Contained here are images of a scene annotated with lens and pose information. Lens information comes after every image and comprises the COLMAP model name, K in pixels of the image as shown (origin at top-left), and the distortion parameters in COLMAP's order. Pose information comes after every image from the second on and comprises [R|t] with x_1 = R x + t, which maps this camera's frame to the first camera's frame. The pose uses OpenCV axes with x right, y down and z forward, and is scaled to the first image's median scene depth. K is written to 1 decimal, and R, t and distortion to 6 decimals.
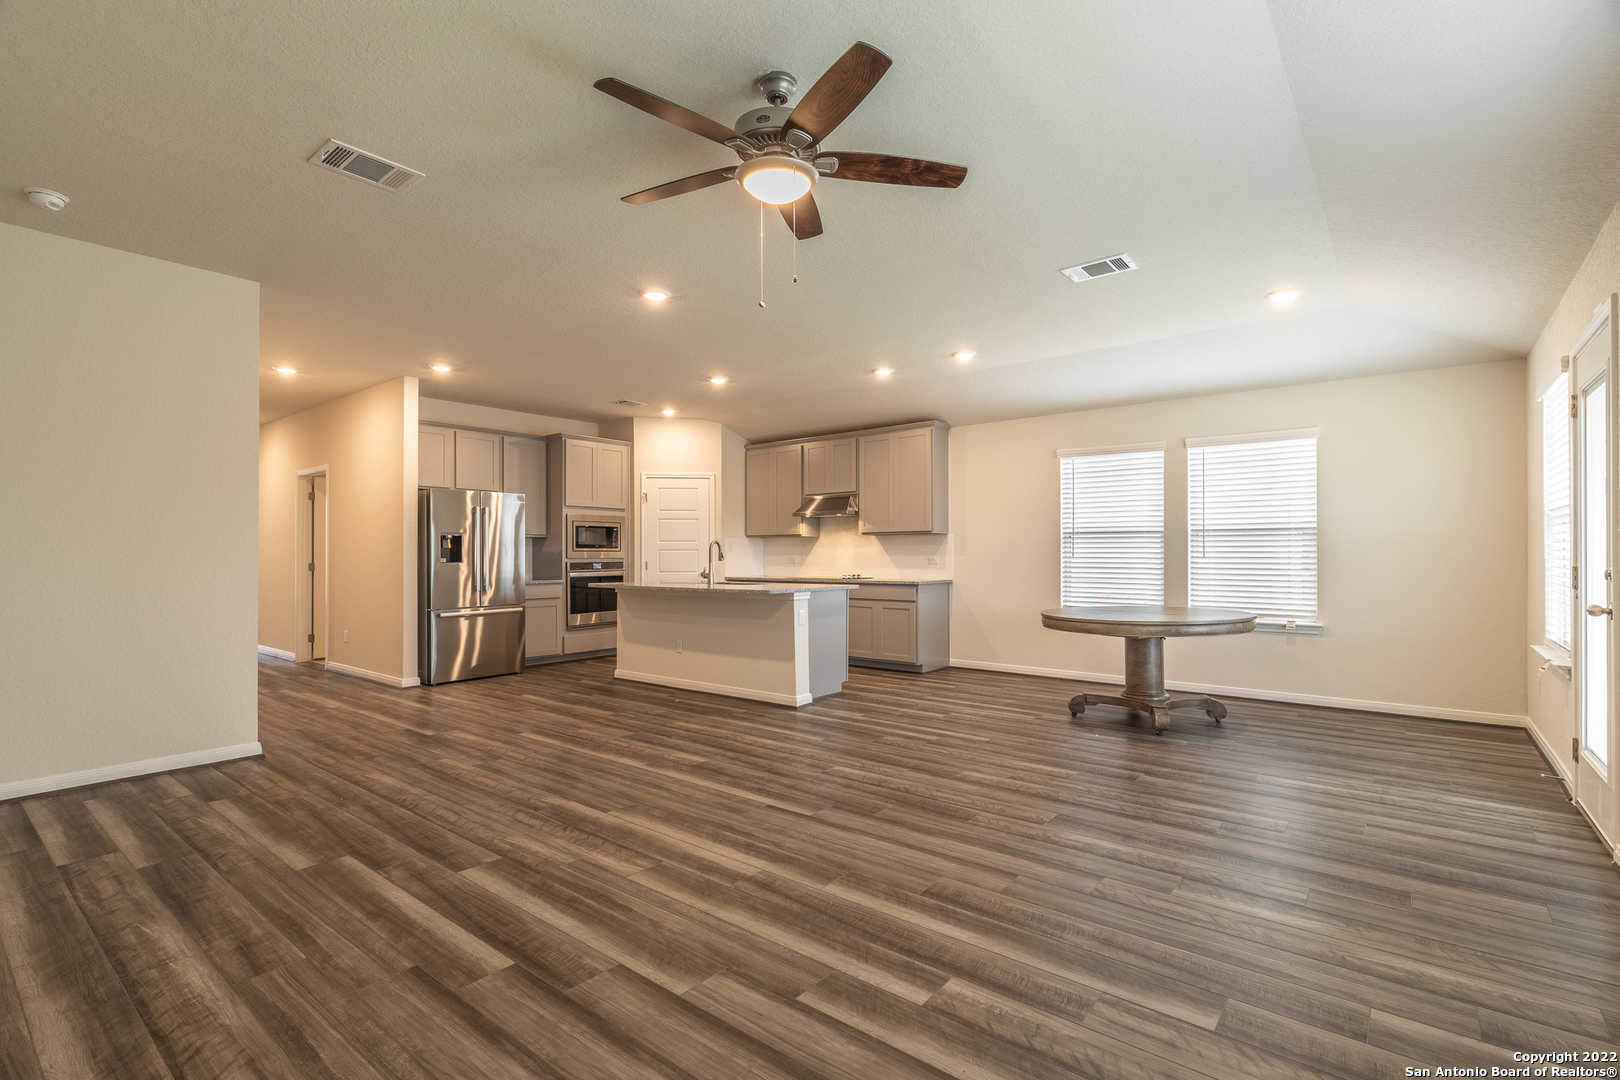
lens RADIAL K [[743.2, 0, 804.0], [0, 743.2, 548.3], [0, 0, 1]] dist [0.009330, -0.000403]
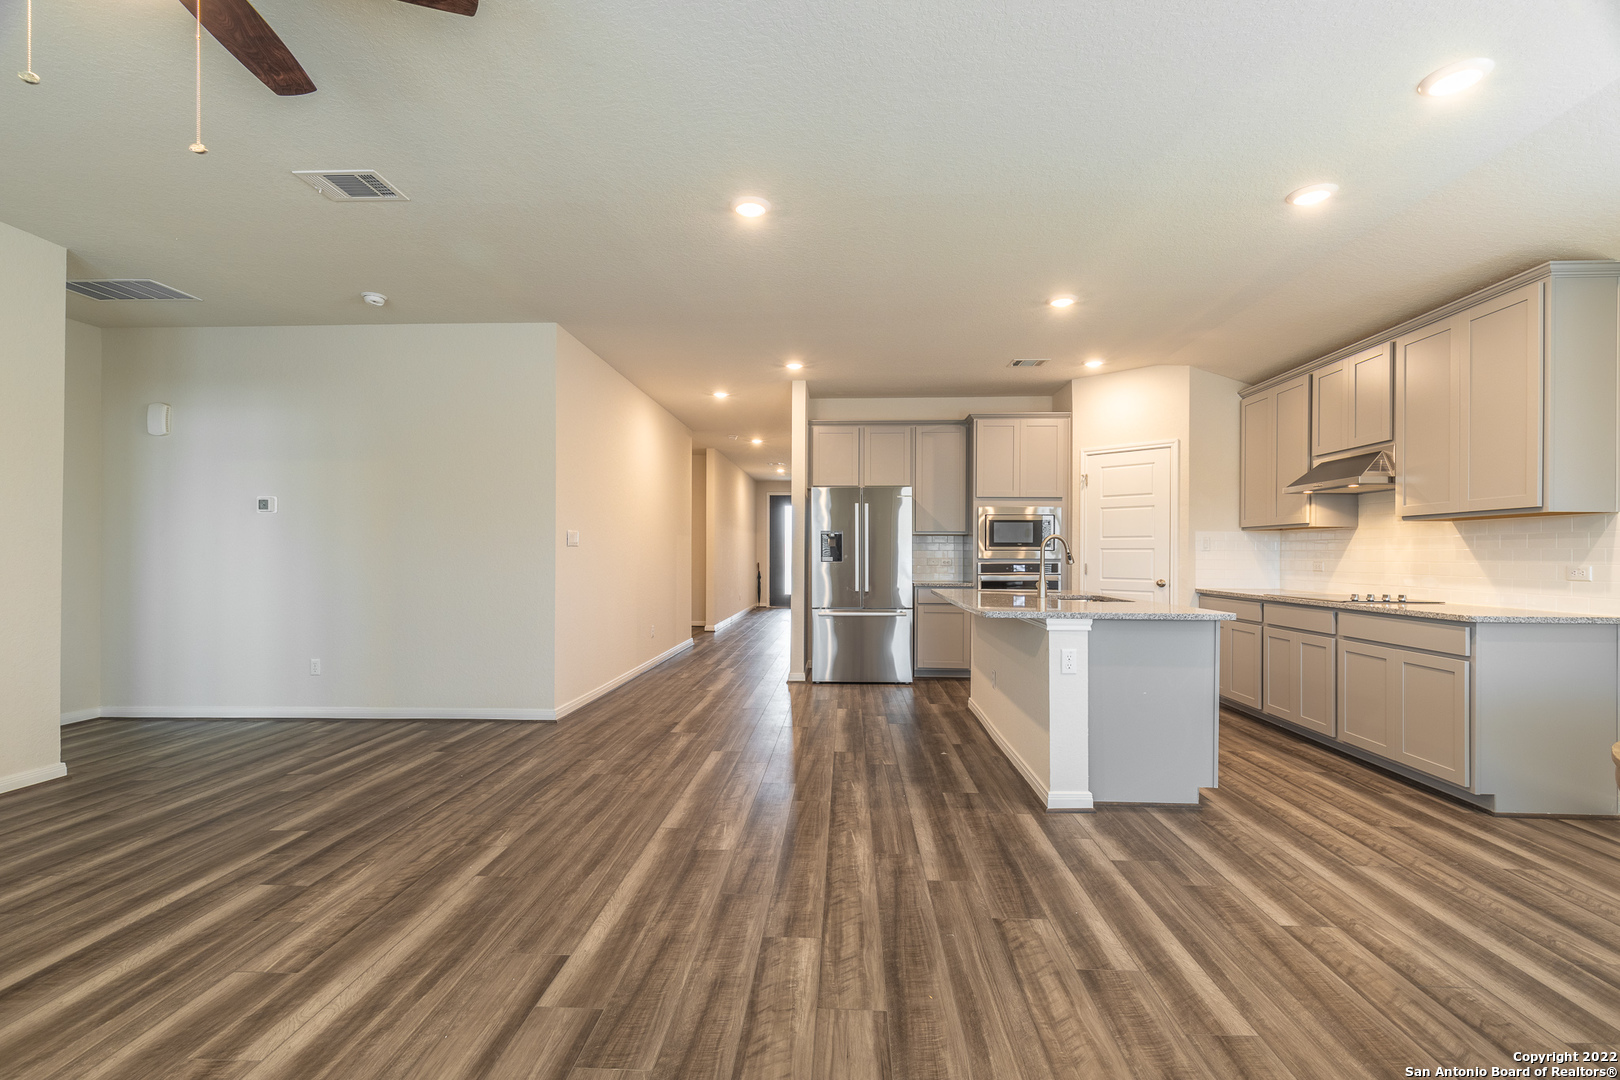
lens RADIAL K [[730.1, 0, 818.5], [0, 730.1, 552.2], [0, 0, 1]] dist [0.010124, -0.000267]
pose [[0.599480, 0.004495, -0.800377, 0.501727], [0.001391, 0.999977, 0.006658, 0.000548], [0.800388, -0.005104, 0.599460, 0.701462]]
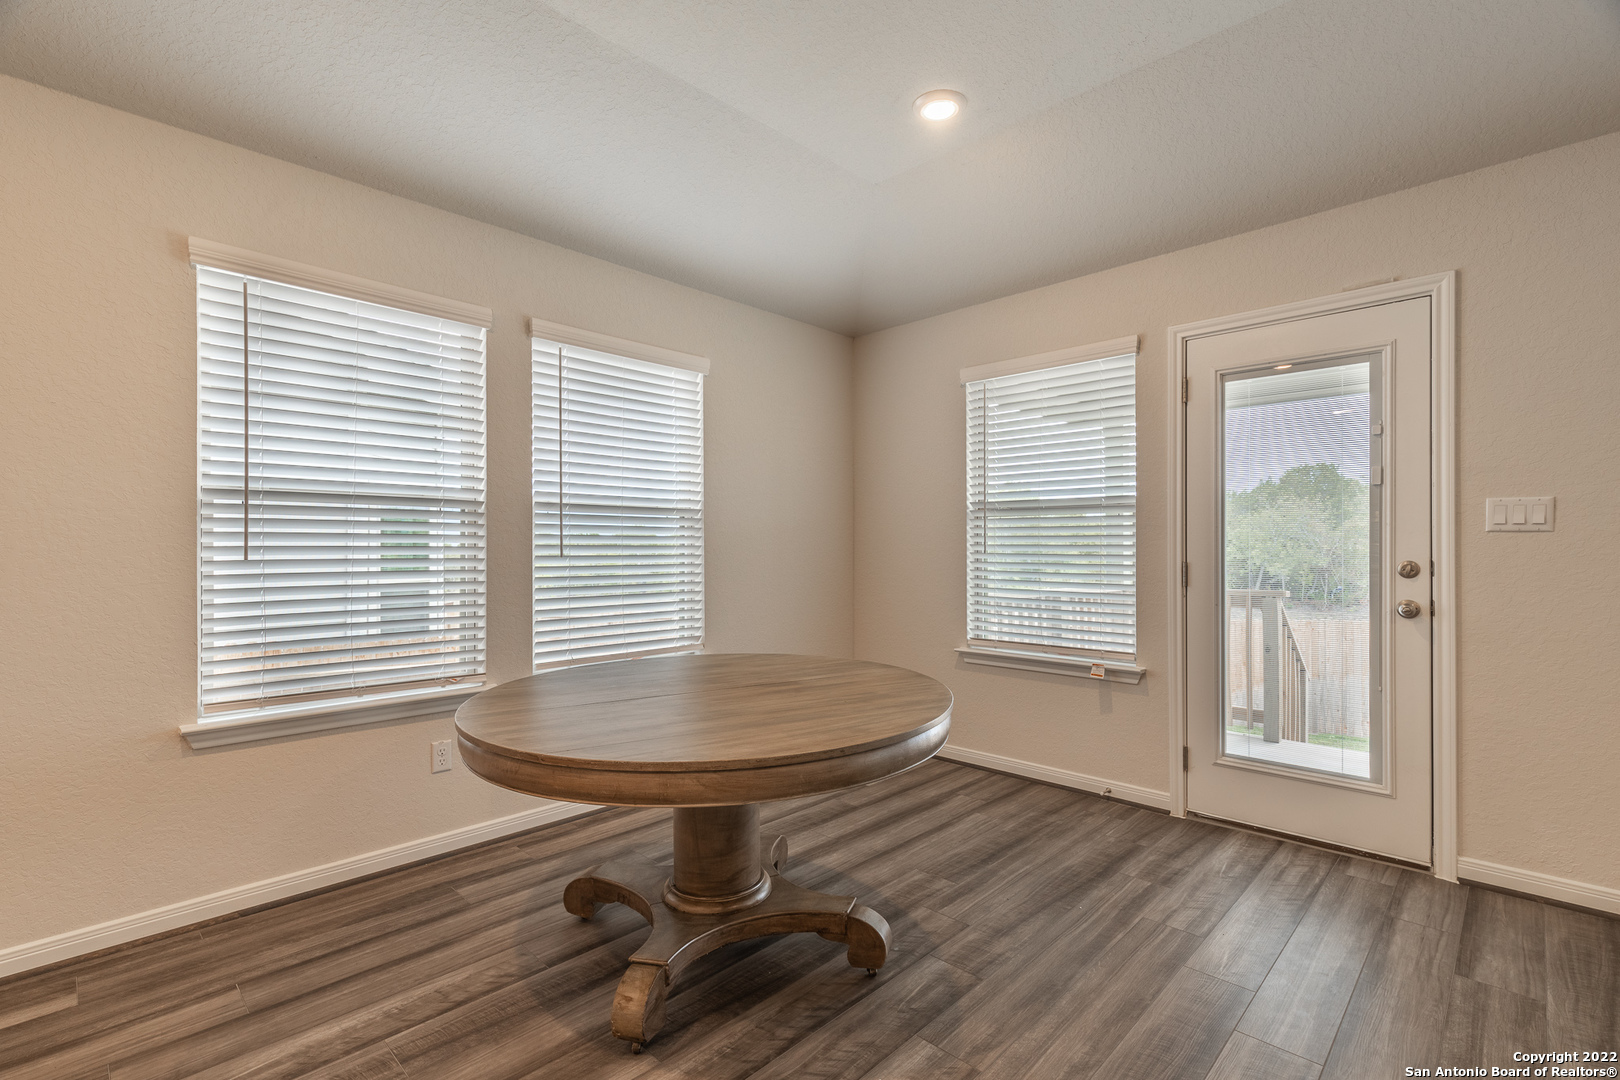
lens RADIAL K [[737.1, 0, 814.8], [0, 737.1, 547.1], [0, 0, 1]] dist [-0.000426, -0.000218]
pose [[0.087693, 0.003797, 0.996140, 0.066333], [-0.004879, 0.999982, -0.003382, 0.009226], [-0.996136, -0.004563, 0.087710, 1.217298]]
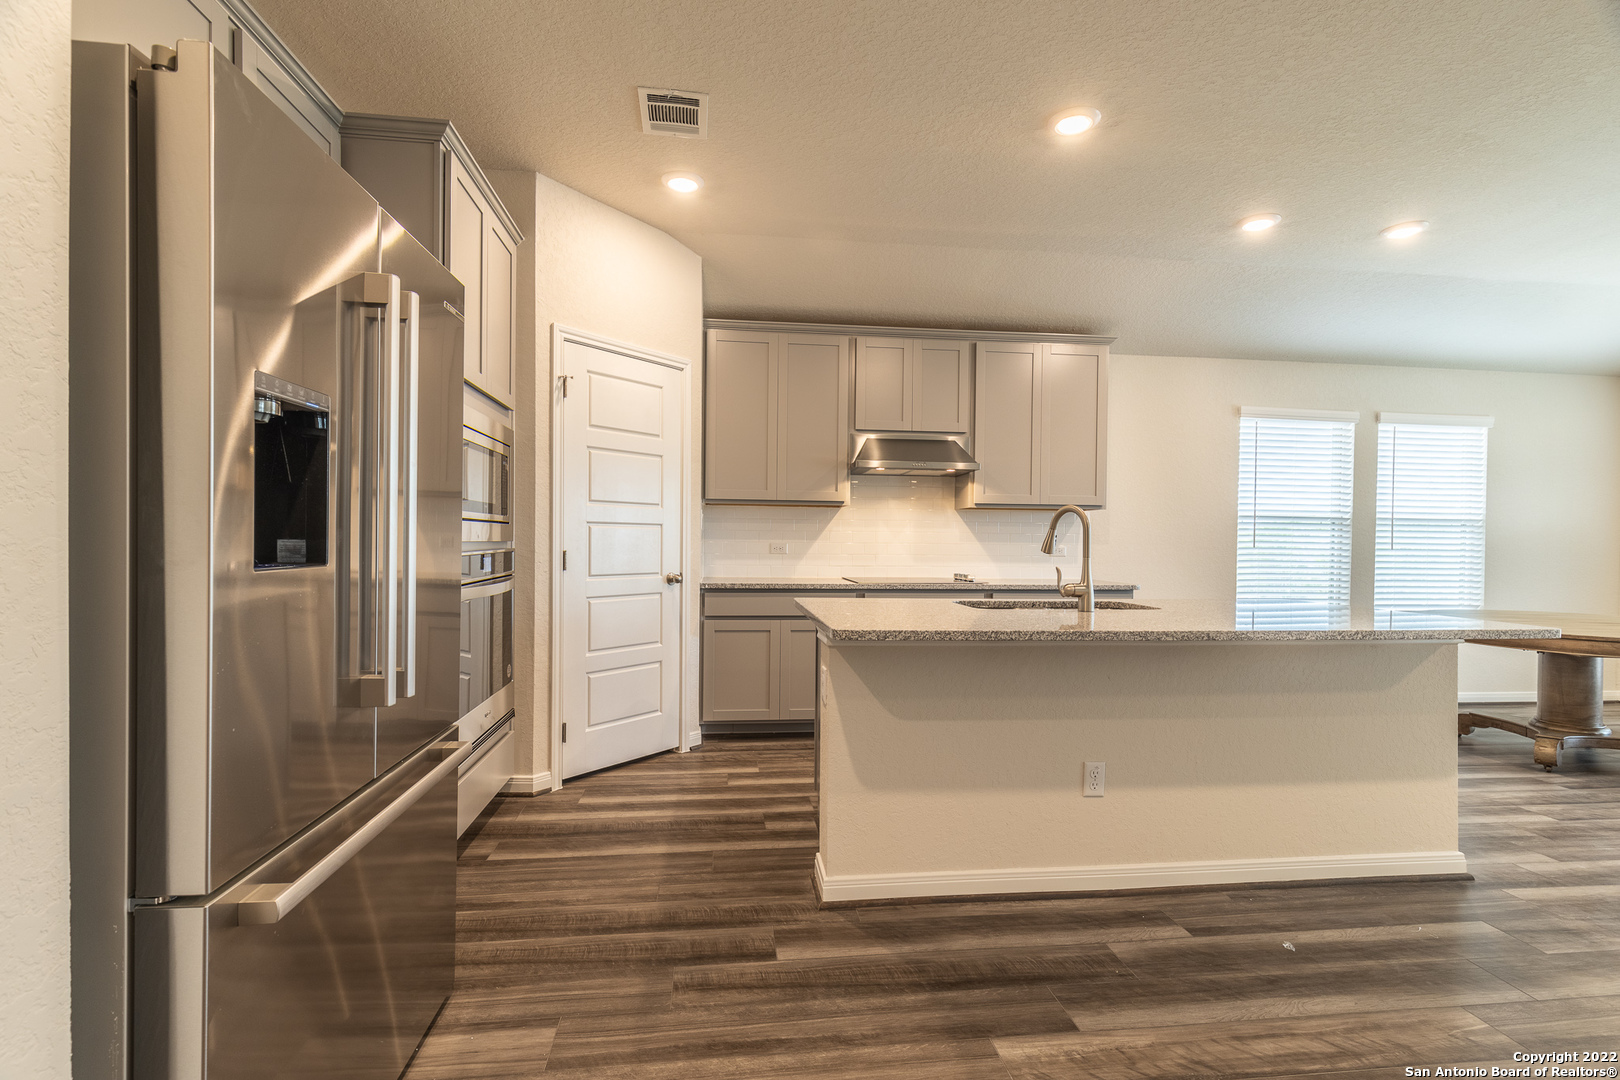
lens RADIAL K [[730.2, 0, 801.5], [0, 730.2, 542.4], [0, 0, 1]] dist [0.018849, -0.010284]
pose [[0.700123, 0.007754, 0.713980, -0.892888], [-0.021105, 0.999729, 0.009838, 0.015385], [-0.713711, -0.021956, 0.700097, 1.389085]]
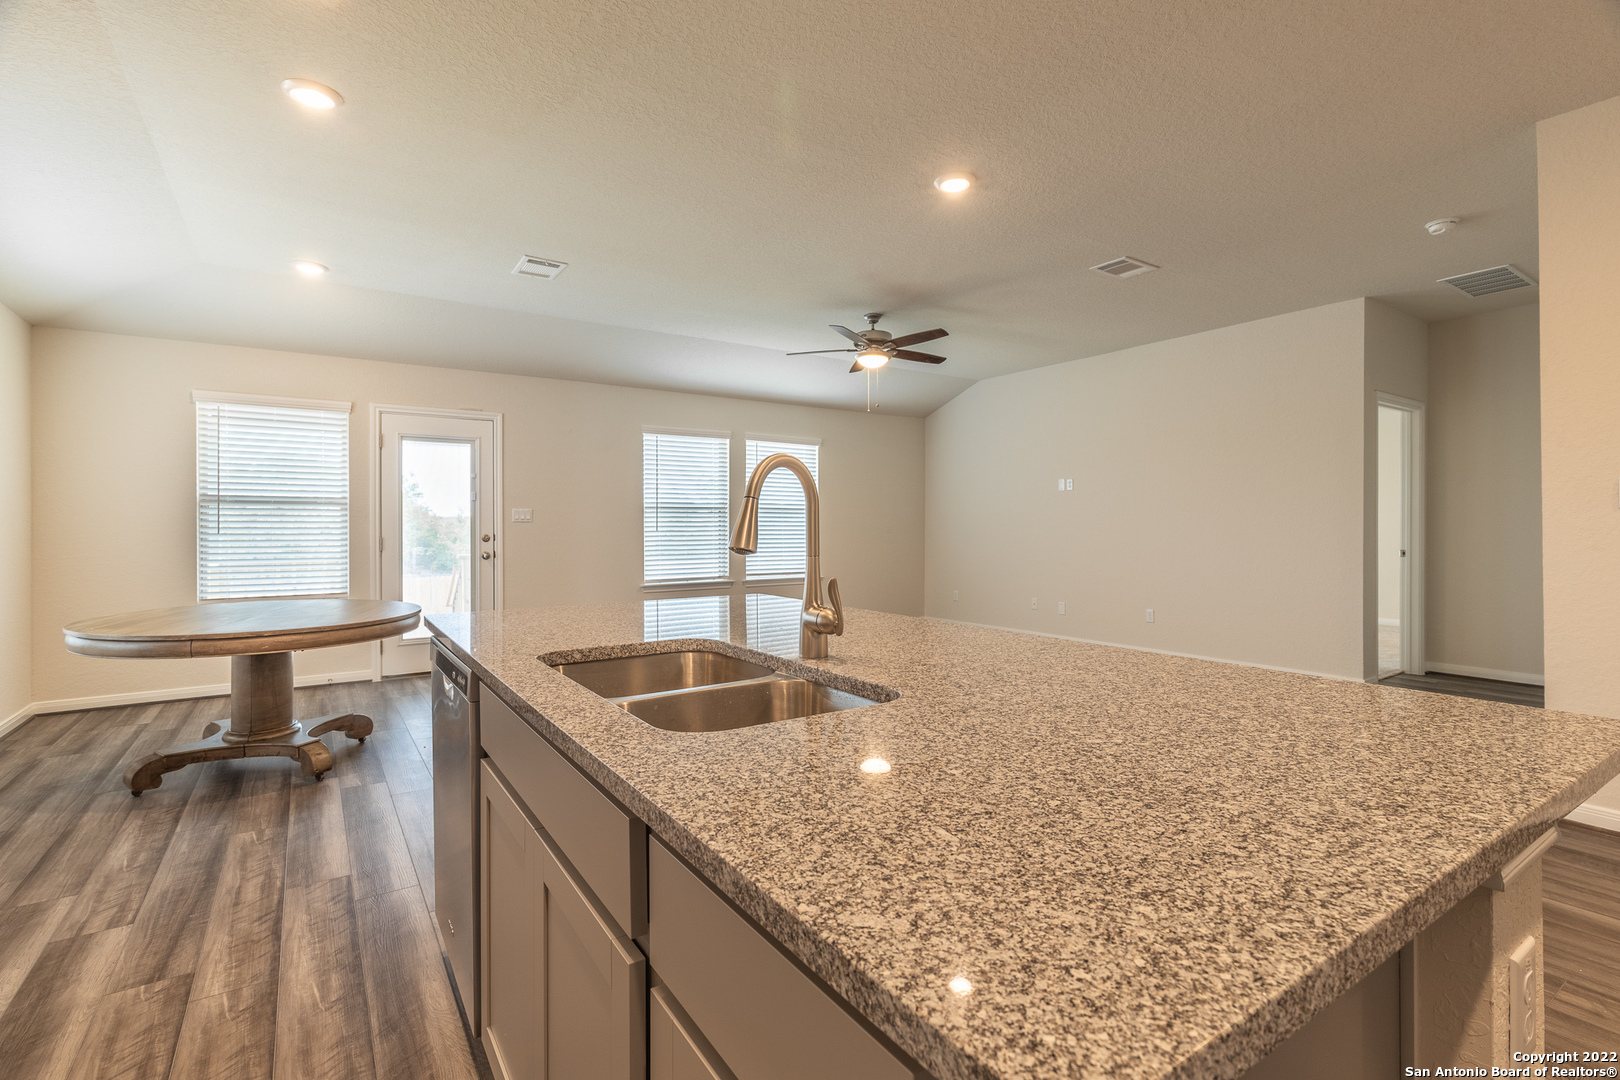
lens RADIAL K [[745.0, 0, 811.4], [0, 745.0, 530.8], [0, 0, 1]] dist [0.002129, 0.000039]
pose [[-0.956839, 0.004881, 0.290576, -0.323410], [0.004485, 0.999988, -0.002028, 0.015606], [-0.290583, -0.000638, -0.956850, 2.036602]]
